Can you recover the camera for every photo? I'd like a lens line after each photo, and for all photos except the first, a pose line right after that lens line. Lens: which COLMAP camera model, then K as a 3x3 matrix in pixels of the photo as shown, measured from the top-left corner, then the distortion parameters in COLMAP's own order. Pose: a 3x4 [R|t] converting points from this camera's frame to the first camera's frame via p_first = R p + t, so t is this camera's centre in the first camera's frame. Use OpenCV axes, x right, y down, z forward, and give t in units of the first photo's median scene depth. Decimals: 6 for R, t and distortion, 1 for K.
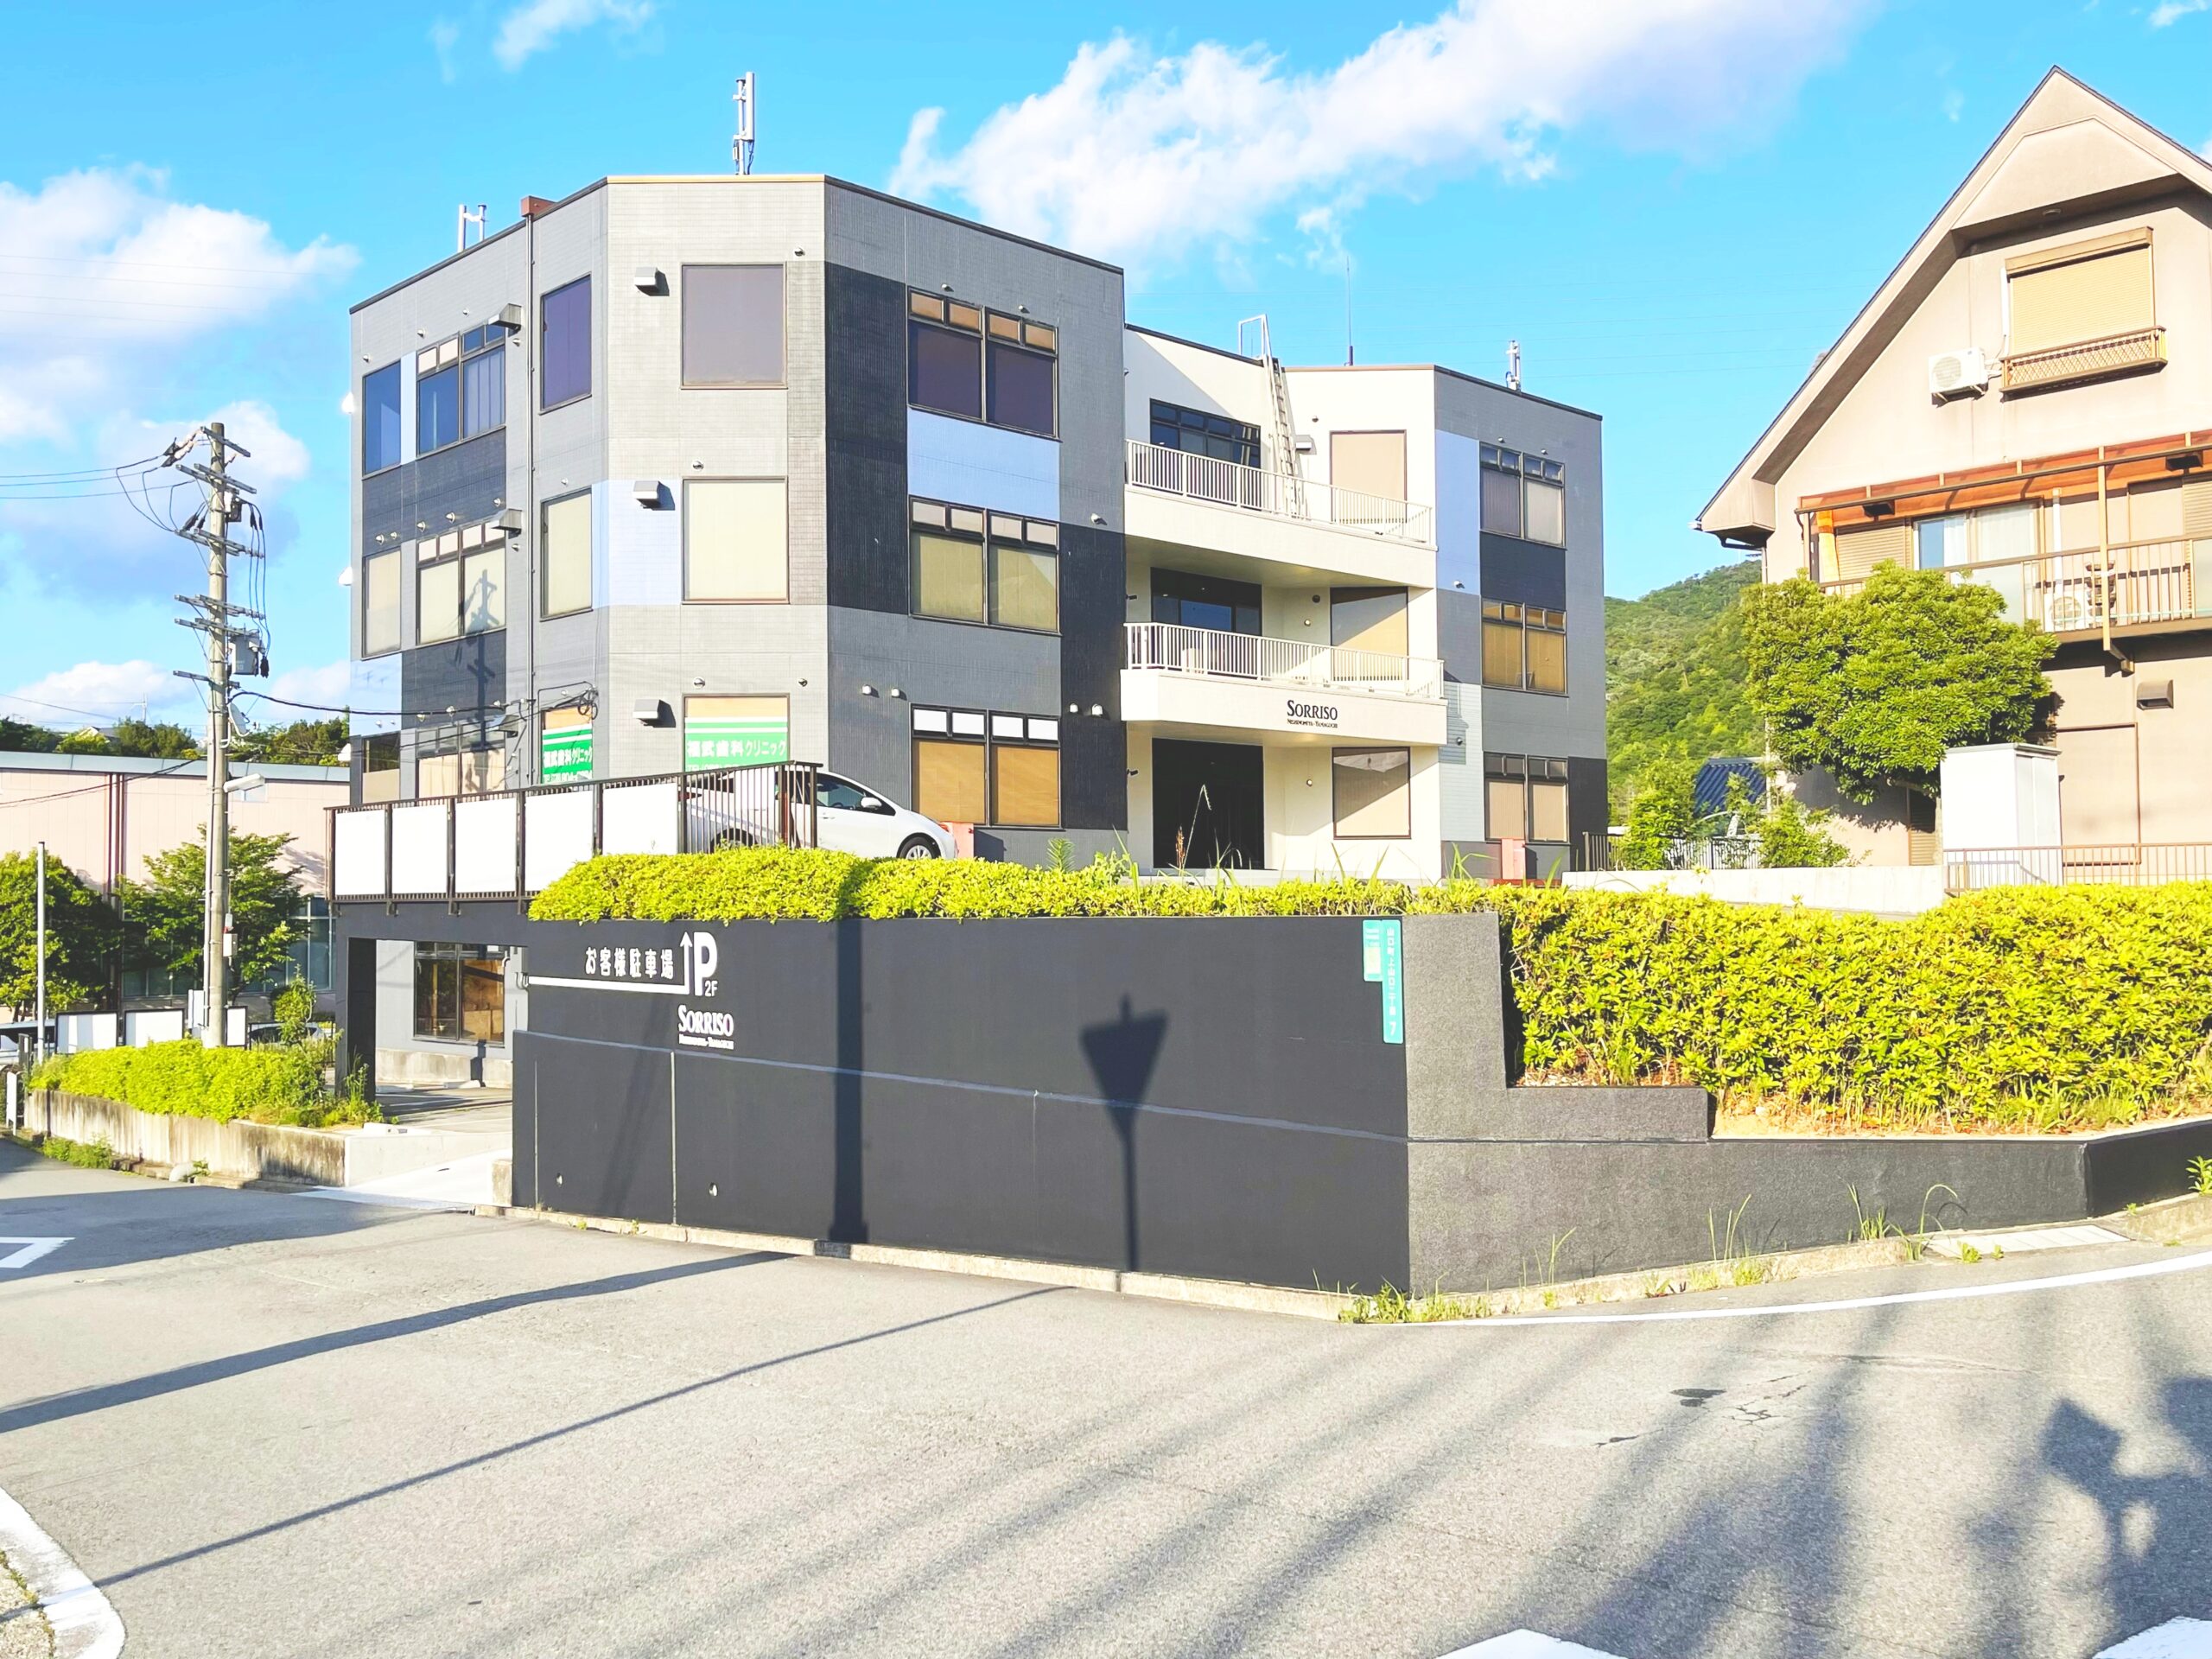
lens RADIAL K [[1988.1, 0, 1106.0], [0, 1988.1, 829.5], [0, 0, 1]] dist [0.018101, 0.004486]
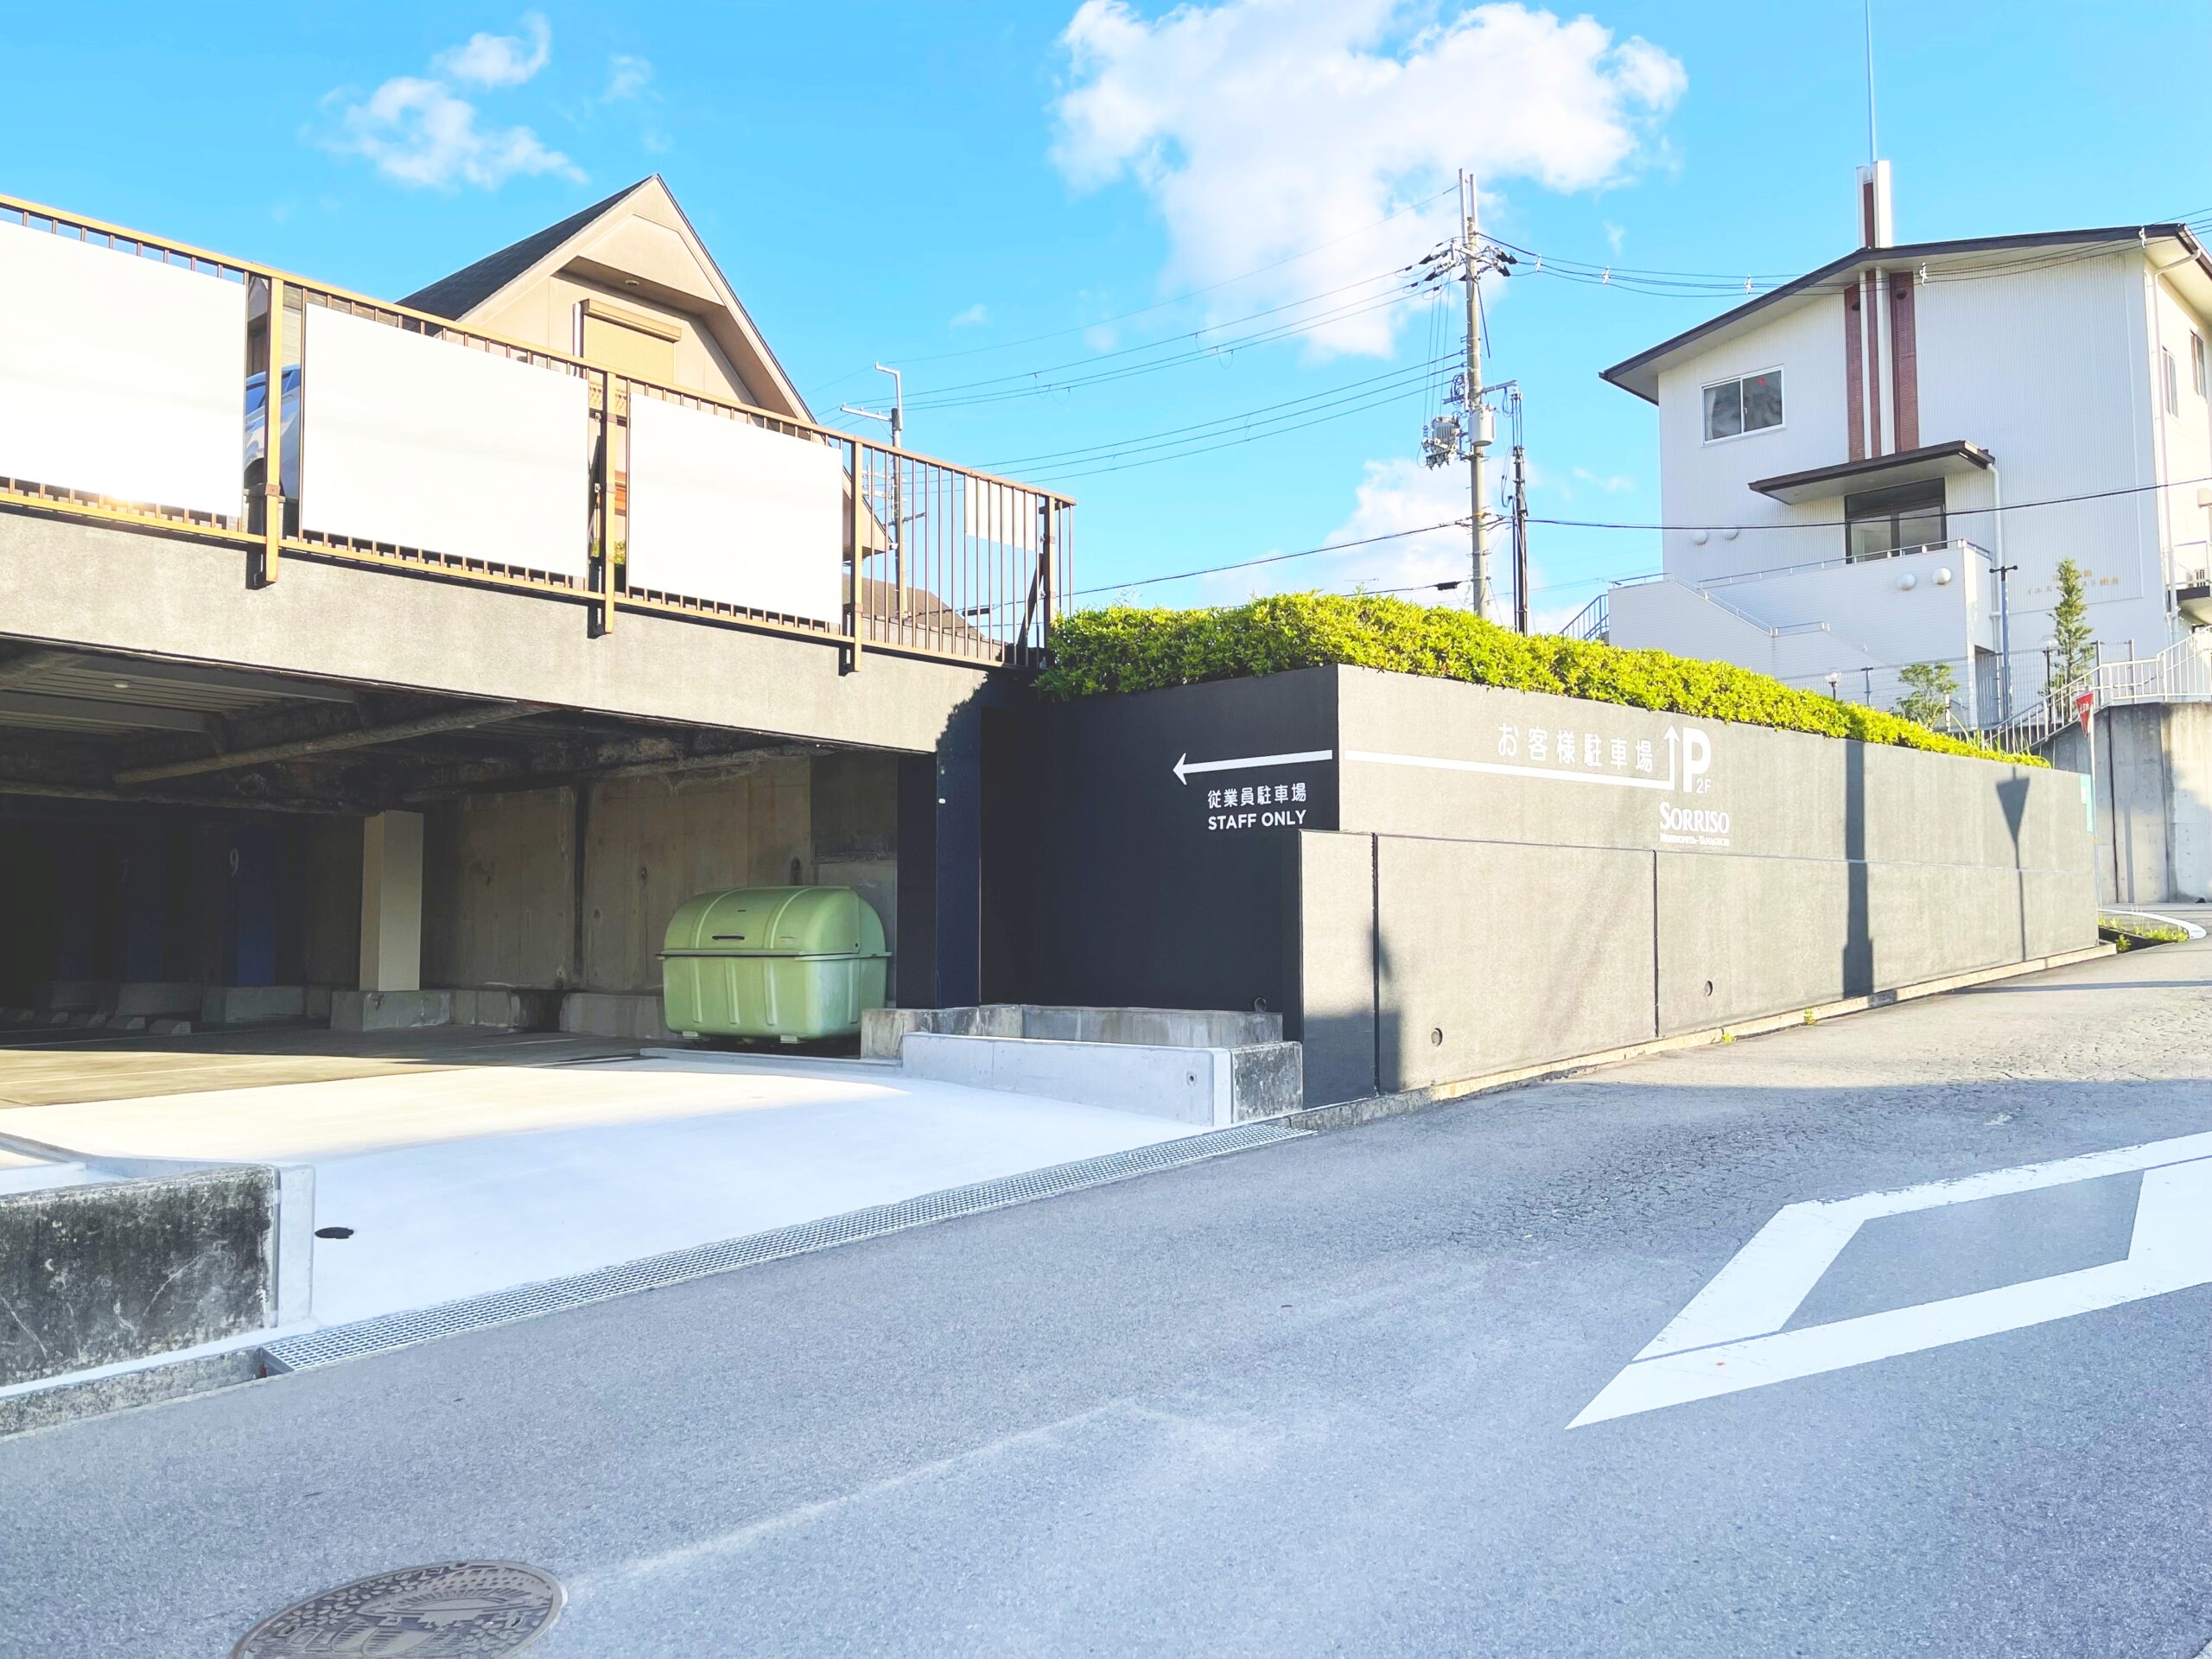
lens RADIAL K [[1676.7, 0, 1114.7], [0, 1676.7, 817.3], [0, 0, 1]] dist [0.005112, -0.003689]
pose [[-0.039003, 0.078743, 0.996132, -0.446924], [-0.042461, 0.995859, -0.080384, 0.076749], [-0.998337, -0.045432, -0.035498, 0.578647]]
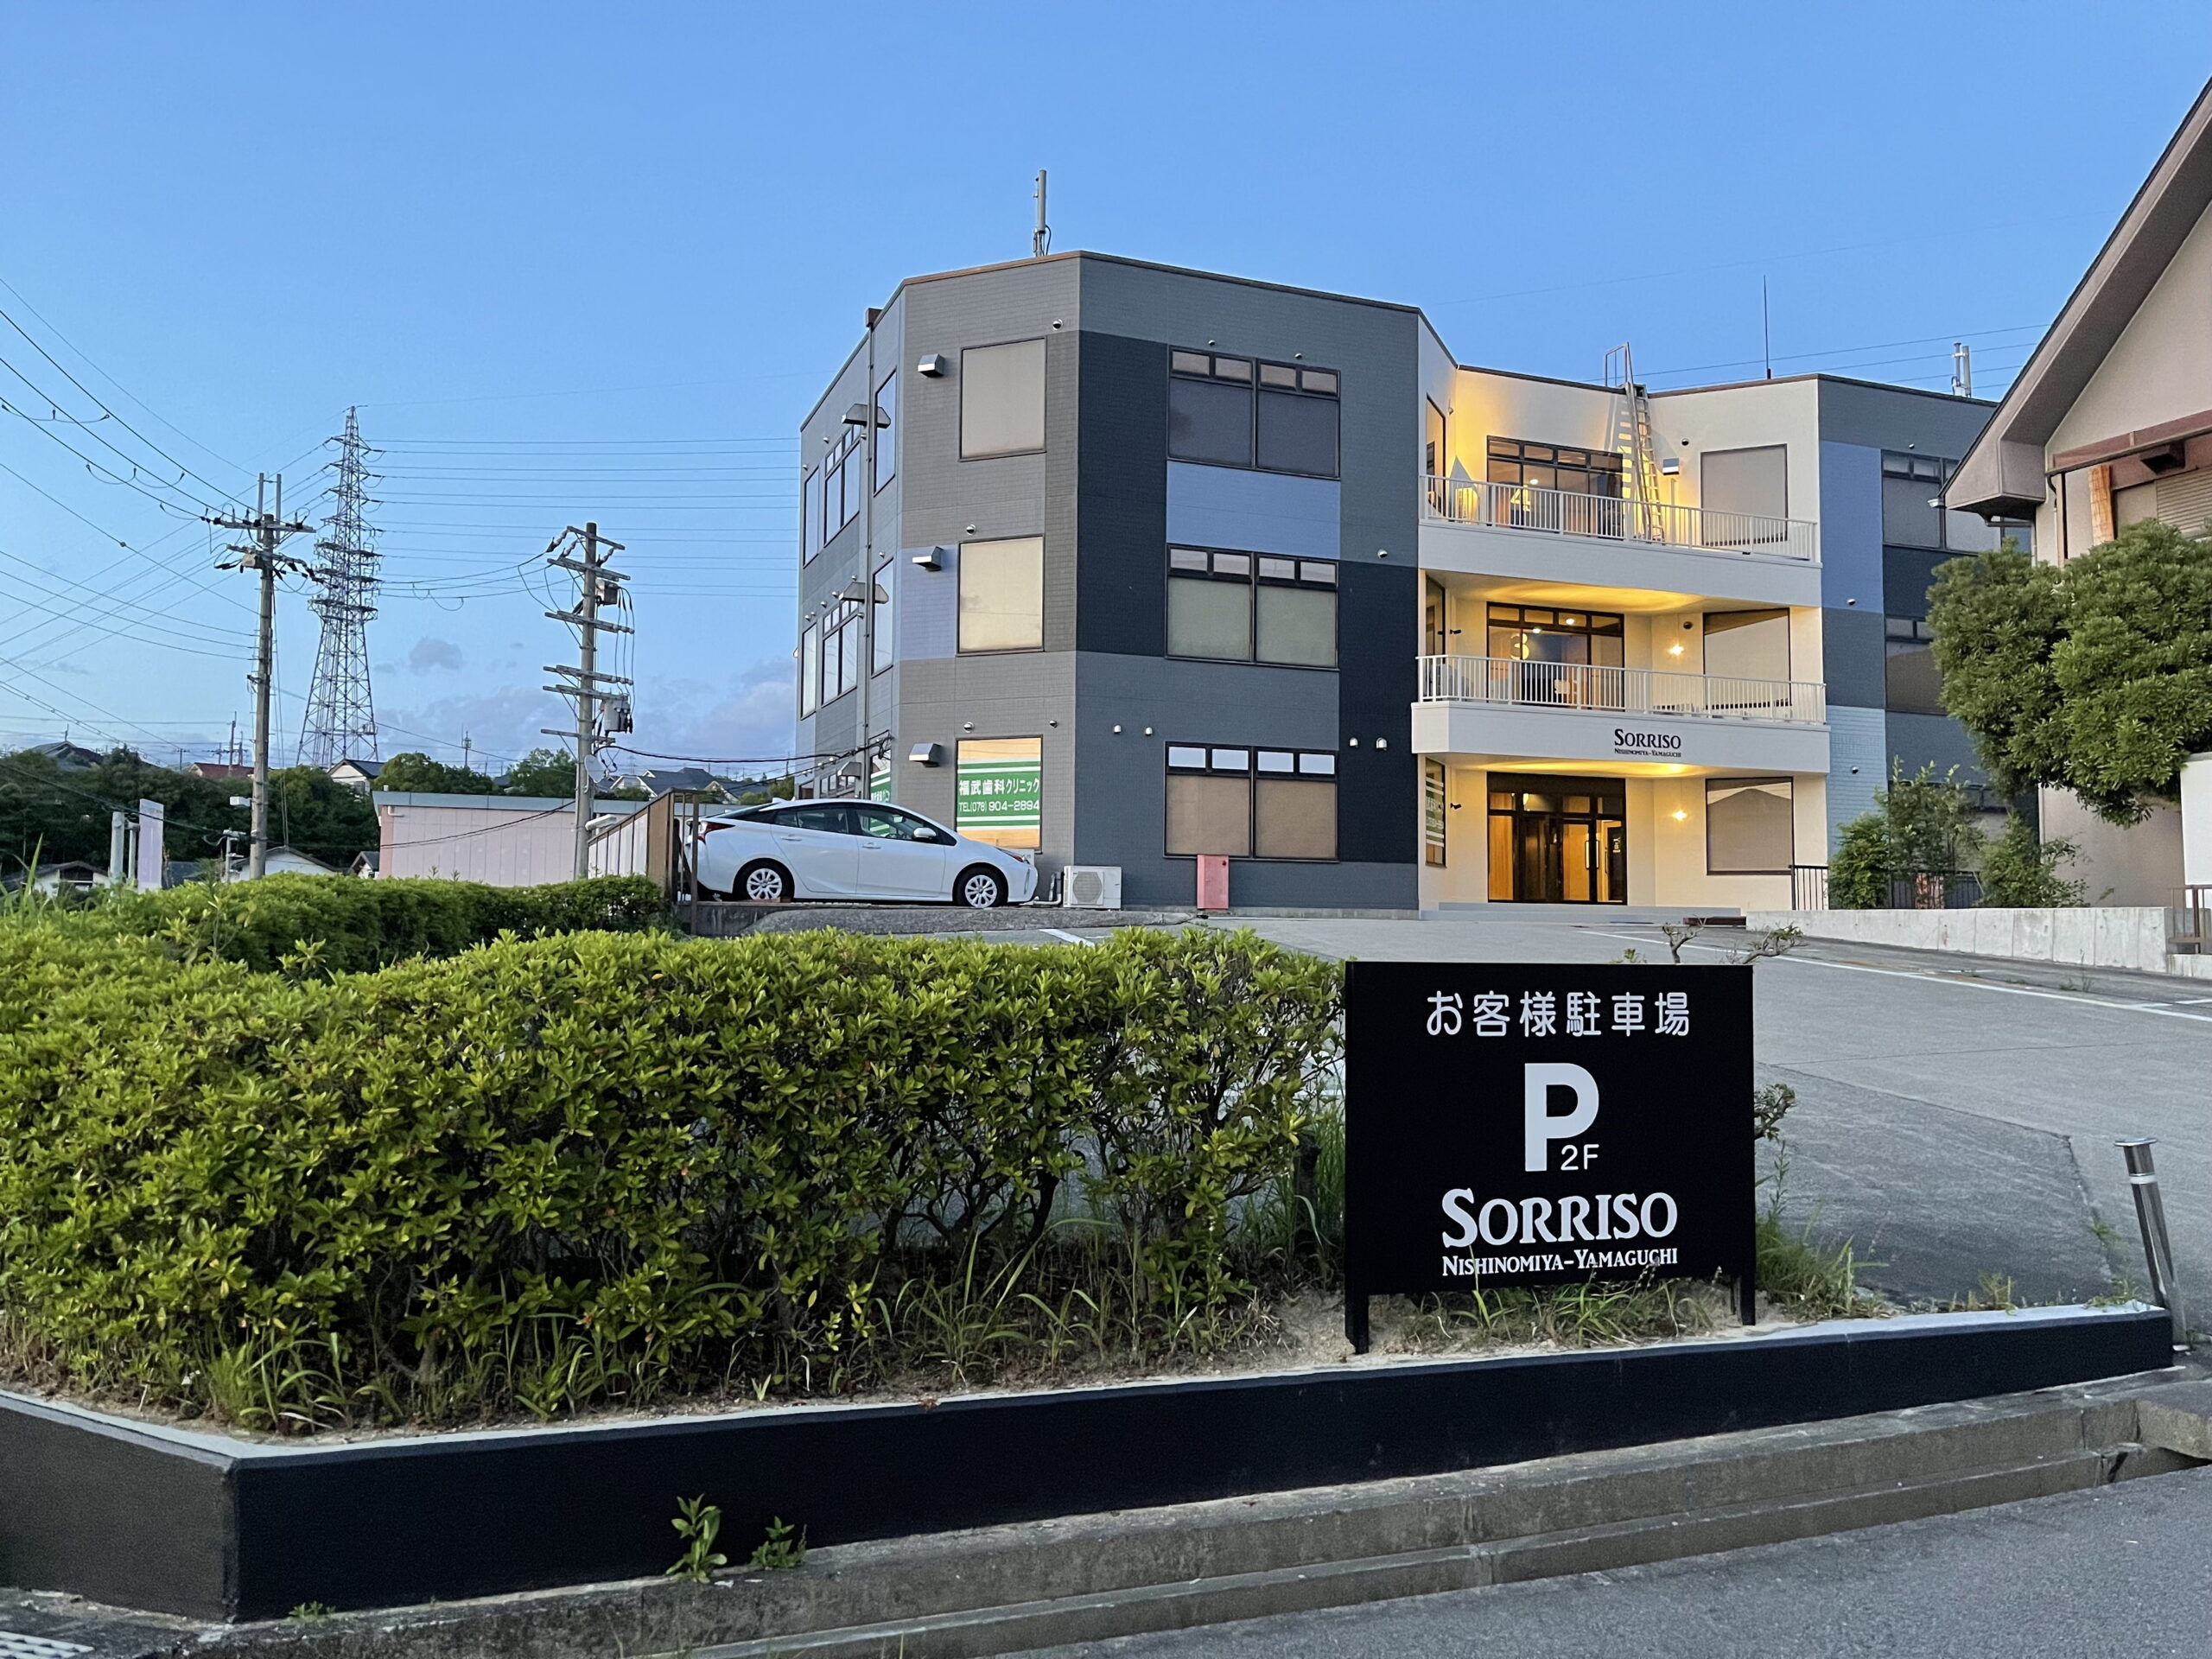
lens RADIAL K [[1676.7, 0, 1114.7], [0, 1676.7, 817.3], [0, 0, 1]] dist [0.005112, -0.003689]
pose [[0.919737, -0.010335, -0.392399, 0.217703], [-0.001284, 0.999569, -0.029336, 0.002485], [0.392533, 0.027486, 0.919327, 0.178341]]
